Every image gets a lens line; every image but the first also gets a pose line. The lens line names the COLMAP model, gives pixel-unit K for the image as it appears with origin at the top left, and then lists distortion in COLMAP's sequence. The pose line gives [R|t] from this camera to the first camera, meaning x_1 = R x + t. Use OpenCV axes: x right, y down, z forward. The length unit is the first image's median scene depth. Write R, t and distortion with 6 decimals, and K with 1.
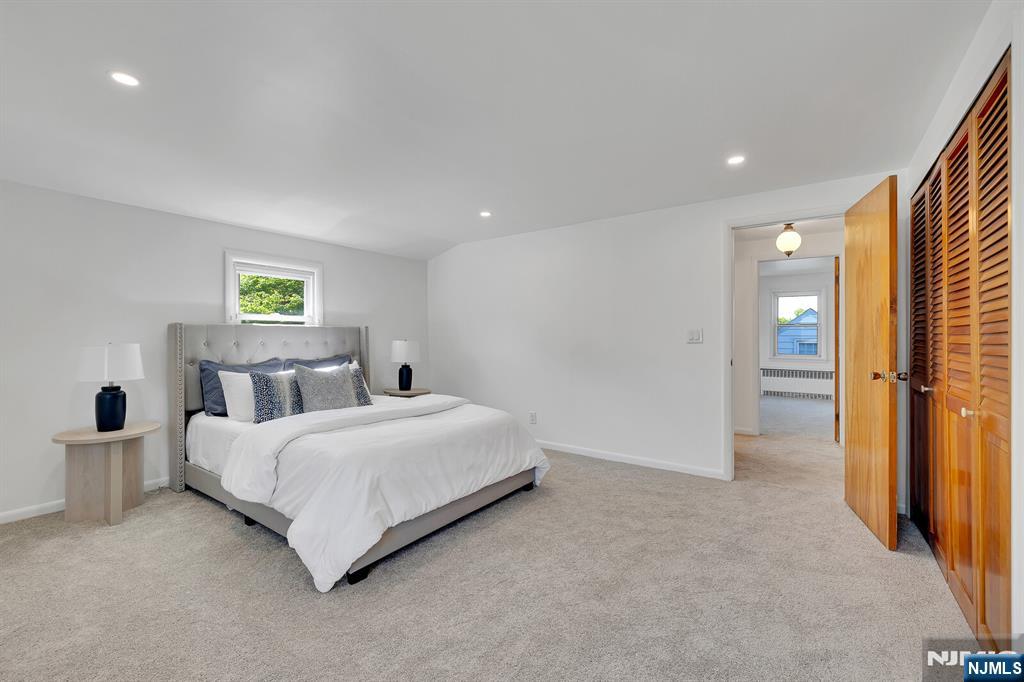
lens RADIAL K [[437.9, 0, 506.6], [0, 437.9, 341.3], [0, 0, 1]] dist [-0.000376, -0.000014]
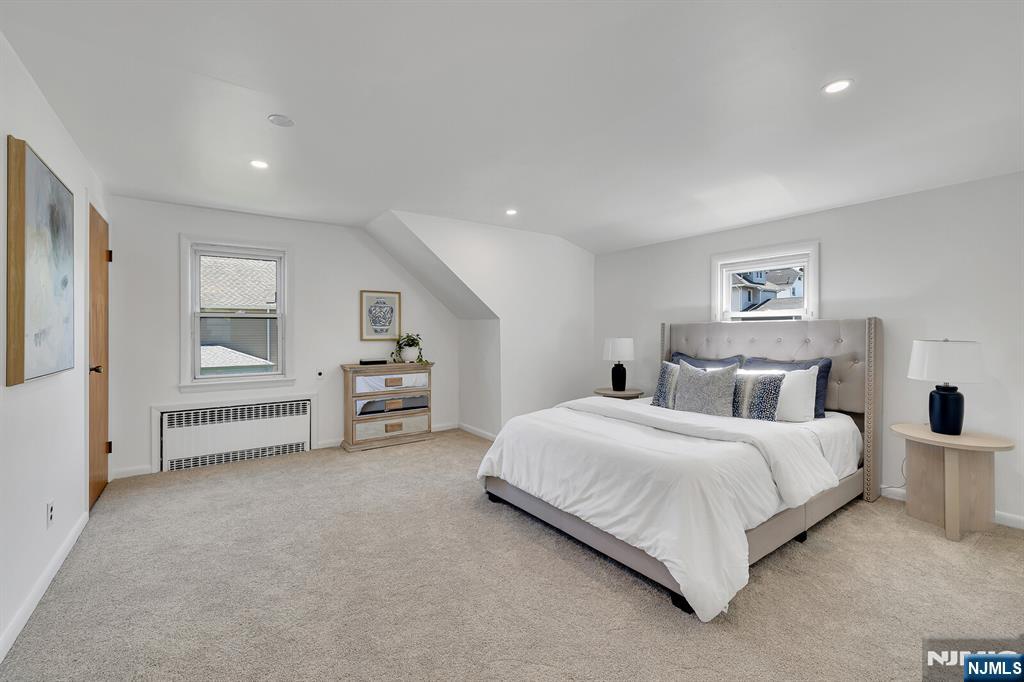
lens RADIAL K [[431.4, 0, 509.0], [0, 431.4, 335.0], [0, 0, 1]] dist [-0.000485, -0.000095]
pose [[-0.314623, 0.004910, -0.949204, 0.591971], [-0.009079, 0.999925, 0.008181, -0.010927], [0.949173, 0.011191, -0.314555, 0.881544]]
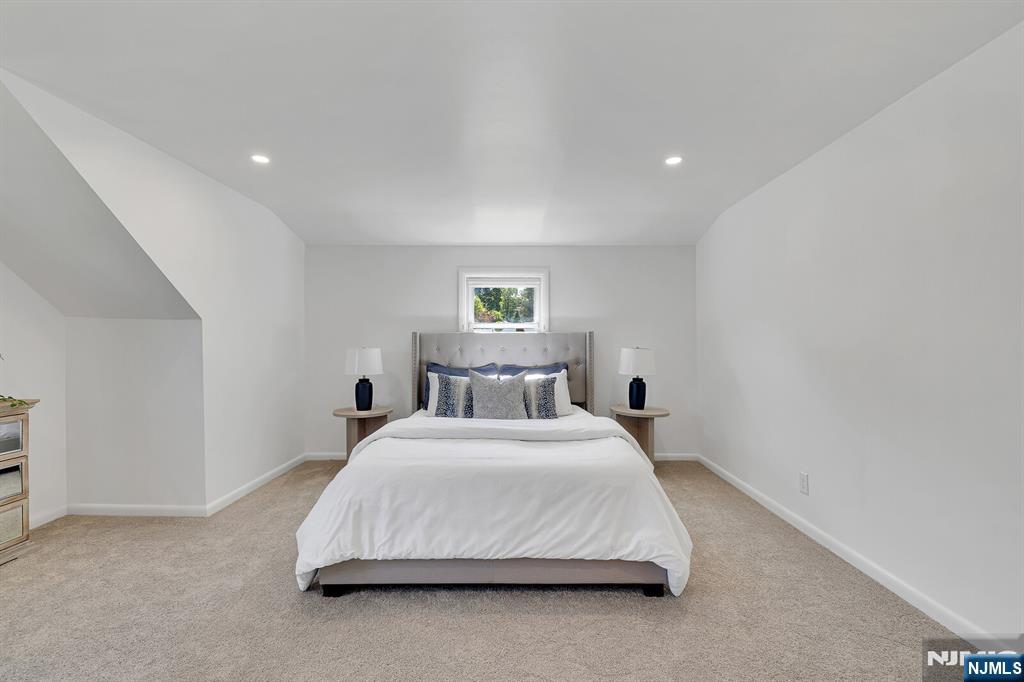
lens RADIAL K [[436.4, 0, 511.4], [0, 436.4, 353.8], [0, 0, 1]] dist [-0.003380, -0.000214]
pose [[0.585333, 0.021449, -0.810509, 0.389157], [-0.009688, 0.999764, 0.019462, -0.006004], [0.810735, -0.003540, 0.585403, 0.449258]]
